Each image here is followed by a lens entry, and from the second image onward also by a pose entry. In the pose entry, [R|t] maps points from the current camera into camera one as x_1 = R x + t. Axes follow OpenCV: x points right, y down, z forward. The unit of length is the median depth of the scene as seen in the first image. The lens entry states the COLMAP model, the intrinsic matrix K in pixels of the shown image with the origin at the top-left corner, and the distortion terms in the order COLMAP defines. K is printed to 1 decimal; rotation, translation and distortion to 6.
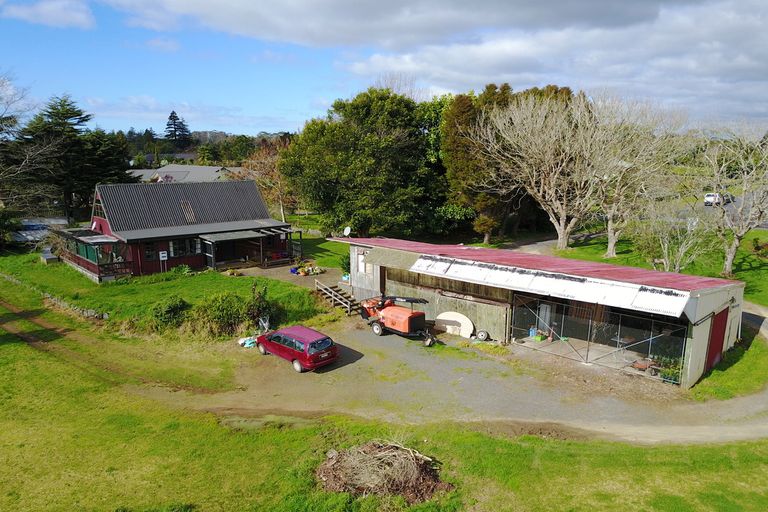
lens RADIAL K [[579.7, 0, 421.5], [0, 579.7, 286.0], [0, 0, 1]] dist [0.001650, -0.001507]
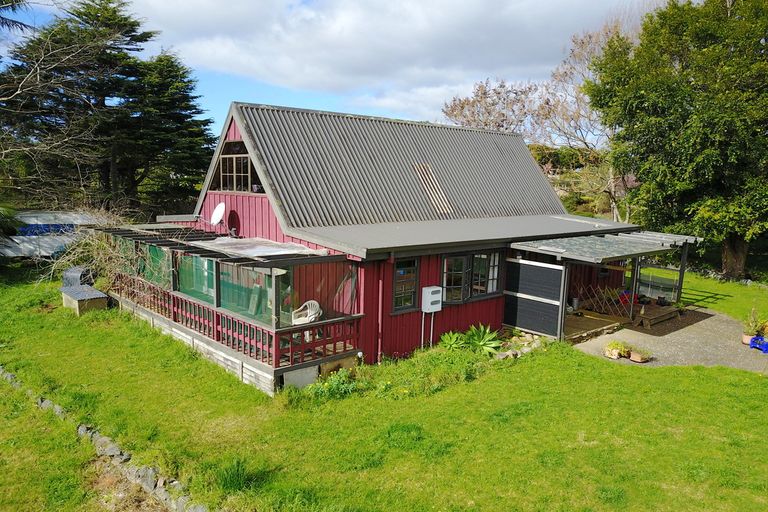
lens RADIAL K [[569.1, 0, 397.9], [0, 569.1, 267.0], [0, 0, 1]] dist [-0.001308, 0.000817]
pose [[0.999877, 0.015595, 0.001777, -0.448396], [-0.015408, 0.996804, -0.078384, -0.043192], [-0.002993, 0.078347, 0.996922, 0.638448]]
